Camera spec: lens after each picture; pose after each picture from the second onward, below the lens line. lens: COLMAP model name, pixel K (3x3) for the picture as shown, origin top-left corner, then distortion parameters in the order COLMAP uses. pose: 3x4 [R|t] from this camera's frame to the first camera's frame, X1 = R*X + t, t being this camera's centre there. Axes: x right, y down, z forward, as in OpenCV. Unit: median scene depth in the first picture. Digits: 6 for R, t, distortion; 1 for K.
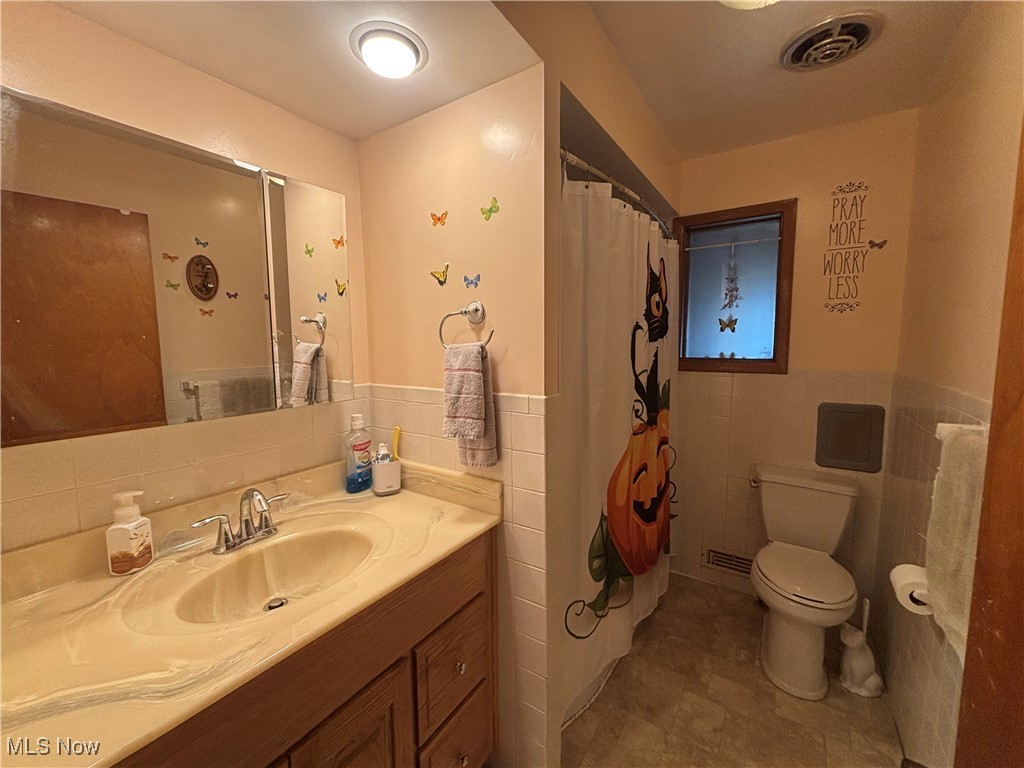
lens RADIAL K [[410.9, 0, 511.0], [0, 410.9, 382.4], [0, 0, 1]] dist [-0.001282, -0.000003]
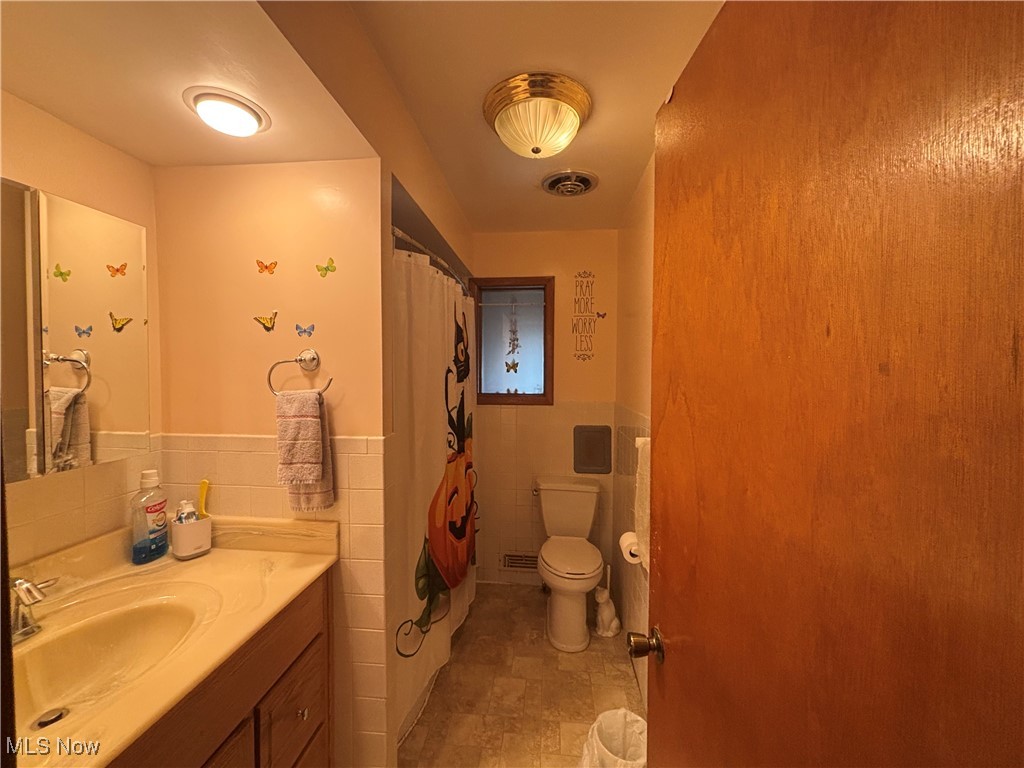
lens RADIAL K [[410.9, 0, 511.6], [0, 410.9, 381.6], [0, 0, 1]] dist [-0.001282, -0.000003]
pose [[0.876061, -0.001543, 0.482199, -0.119337], [0.036474, 0.997342, -0.063074, -0.026715], [-0.480820, 0.072844, 0.873788, -0.137398]]
